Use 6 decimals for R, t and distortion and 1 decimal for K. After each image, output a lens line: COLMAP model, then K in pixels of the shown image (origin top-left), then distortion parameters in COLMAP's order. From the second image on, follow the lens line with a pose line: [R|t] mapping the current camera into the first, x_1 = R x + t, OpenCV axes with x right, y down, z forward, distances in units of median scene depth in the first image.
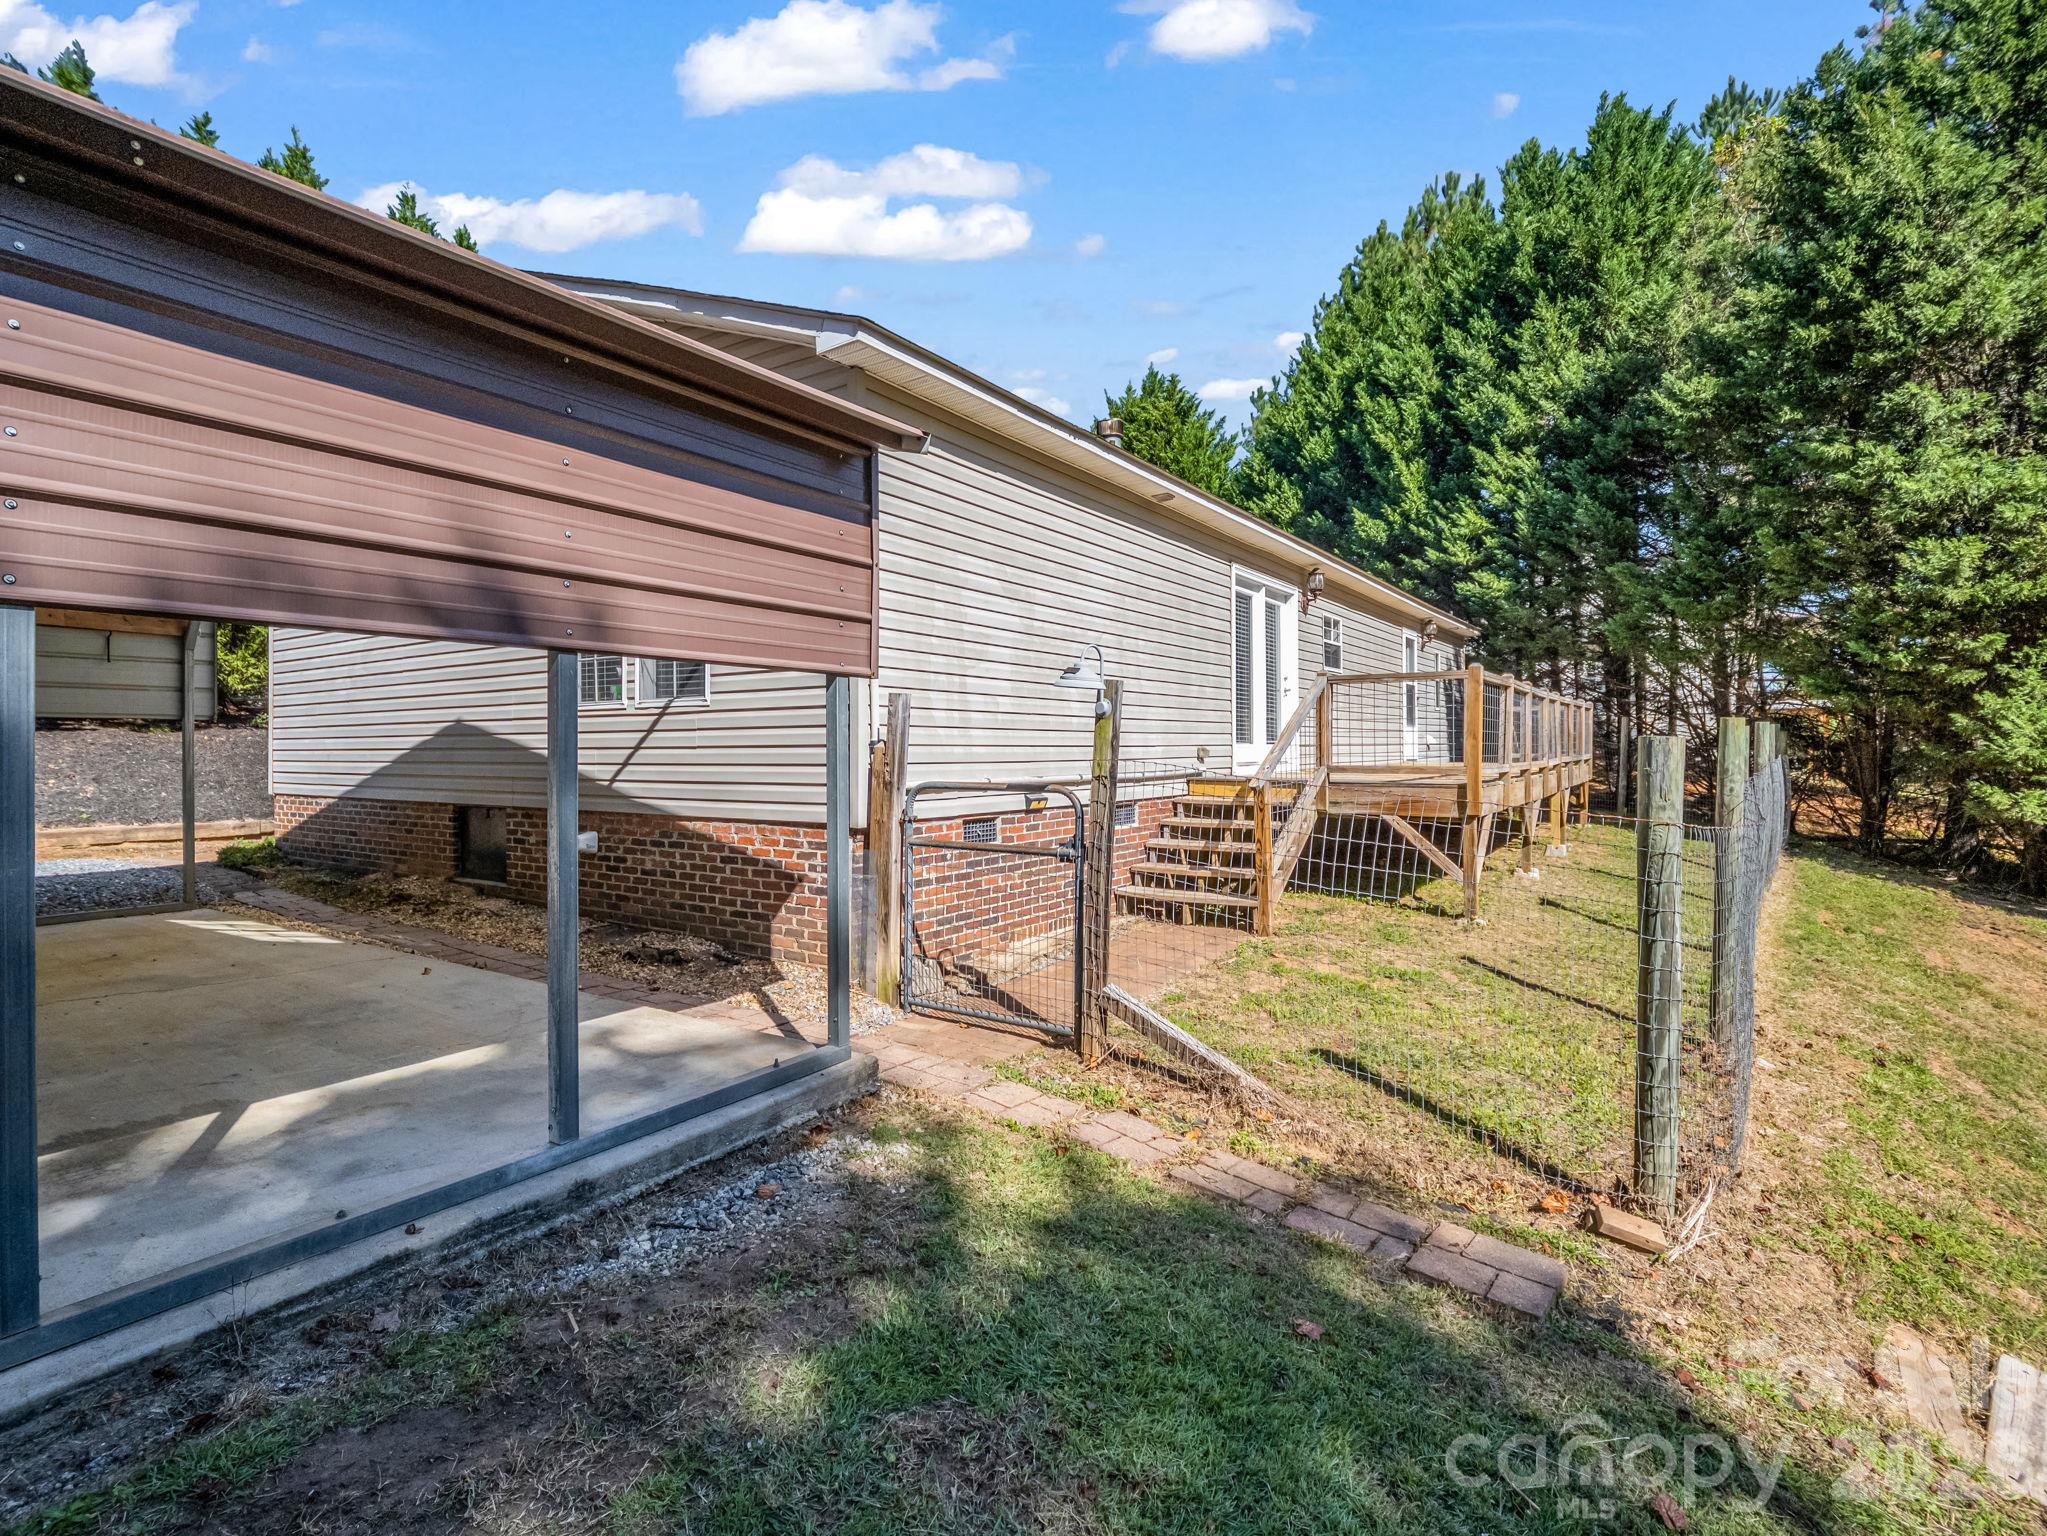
lens RADIAL K [[1022.3, 0, 1022.8], [0, 1022.3, 765.6], [0, 0, 1]] dist [-0.021454, 0.002063]
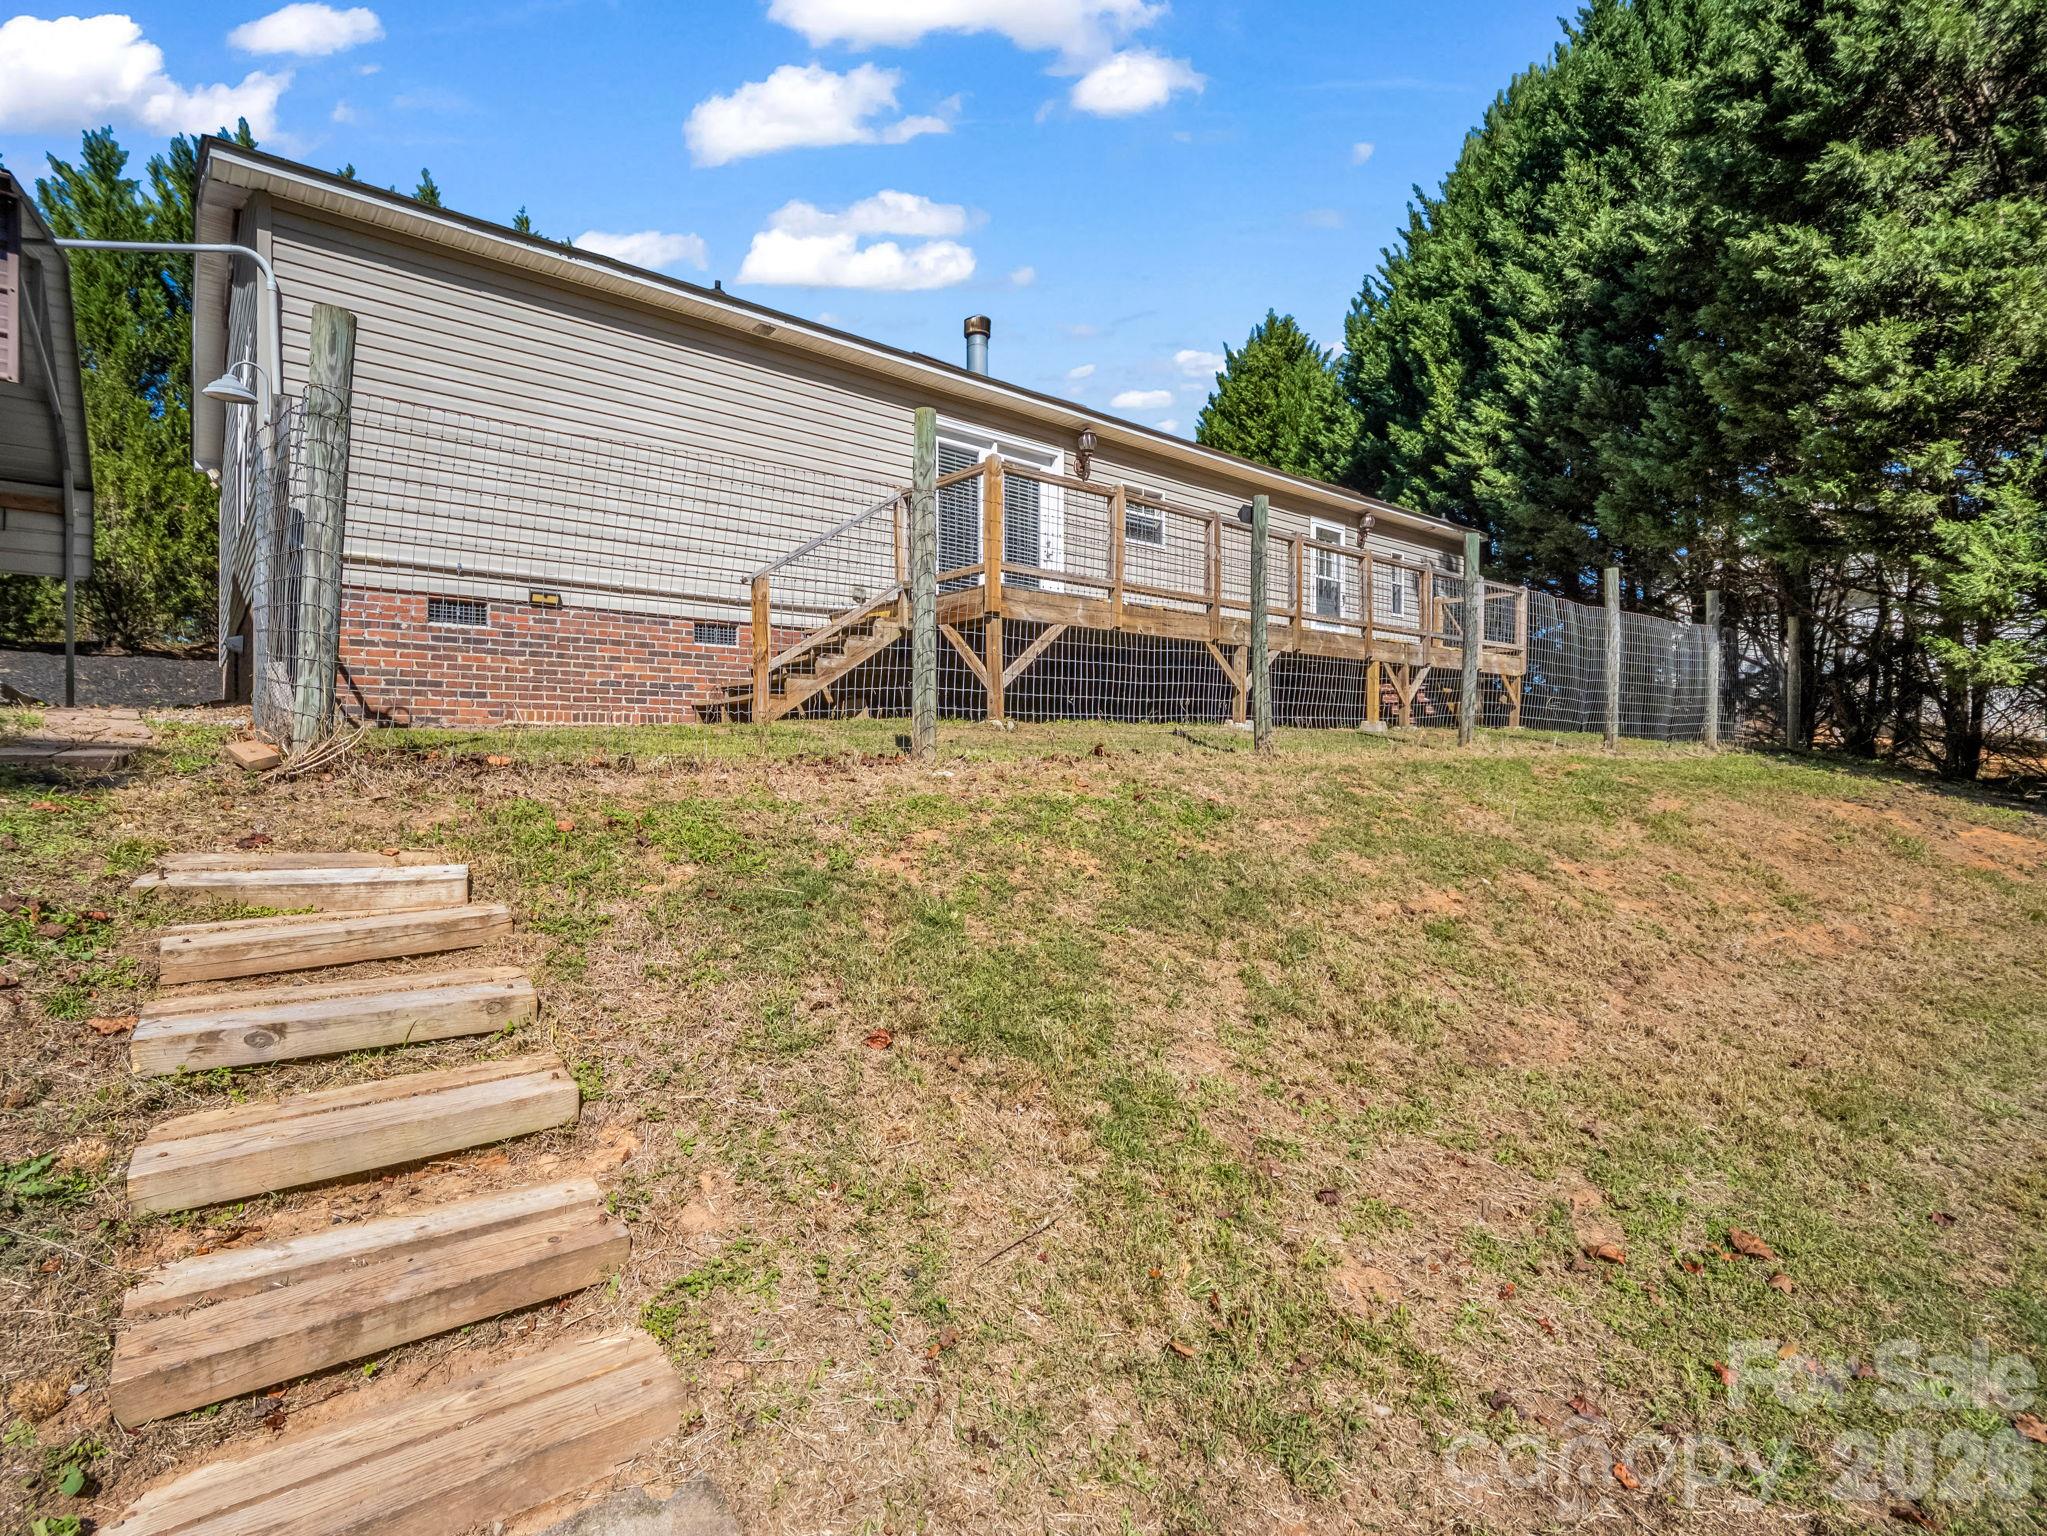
lens RADIAL K [[1022.3, 0, 1022.2], [0, 1022.3, 769.3], [0, 0, 1]] dist [-0.021454, 0.002063]
pose [[0.962956, 0.009761, -0.269481, 0.297980], [-0.011968, 0.999907, -0.006548, 0.082551], [0.269392, 0.009531, 0.962983, 0.035499]]
